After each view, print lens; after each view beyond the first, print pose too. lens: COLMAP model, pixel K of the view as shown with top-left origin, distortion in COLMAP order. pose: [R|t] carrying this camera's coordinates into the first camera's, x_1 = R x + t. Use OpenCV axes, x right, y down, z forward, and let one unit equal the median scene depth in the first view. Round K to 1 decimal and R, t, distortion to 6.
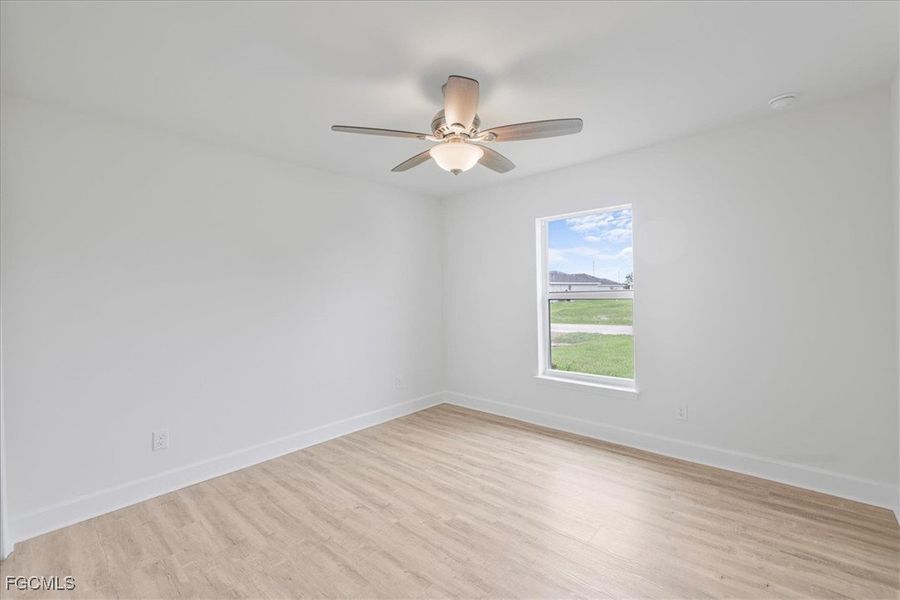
lens RADIAL K [[375.4, 0, 451.6], [0, 375.4, 293.7], [0, 0, 1]] dist [-0.000292, 0.000073]
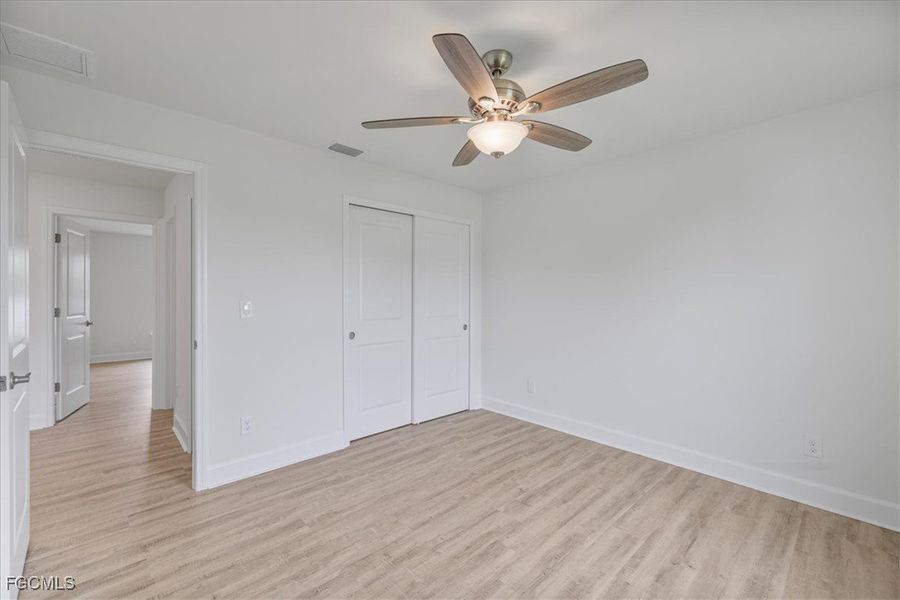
lens RADIAL K [[375.4, 0, 451.6], [0, 375.4, 293.7], [0, 0, 1]] dist [-0.000292, 0.000073]
pose [[-0.068873, 0.018328, -0.997457, 0.736138], [0.000950, 0.999832, 0.018306, -0.007995], [0.997625, 0.000313, -0.068878, 0.782531]]
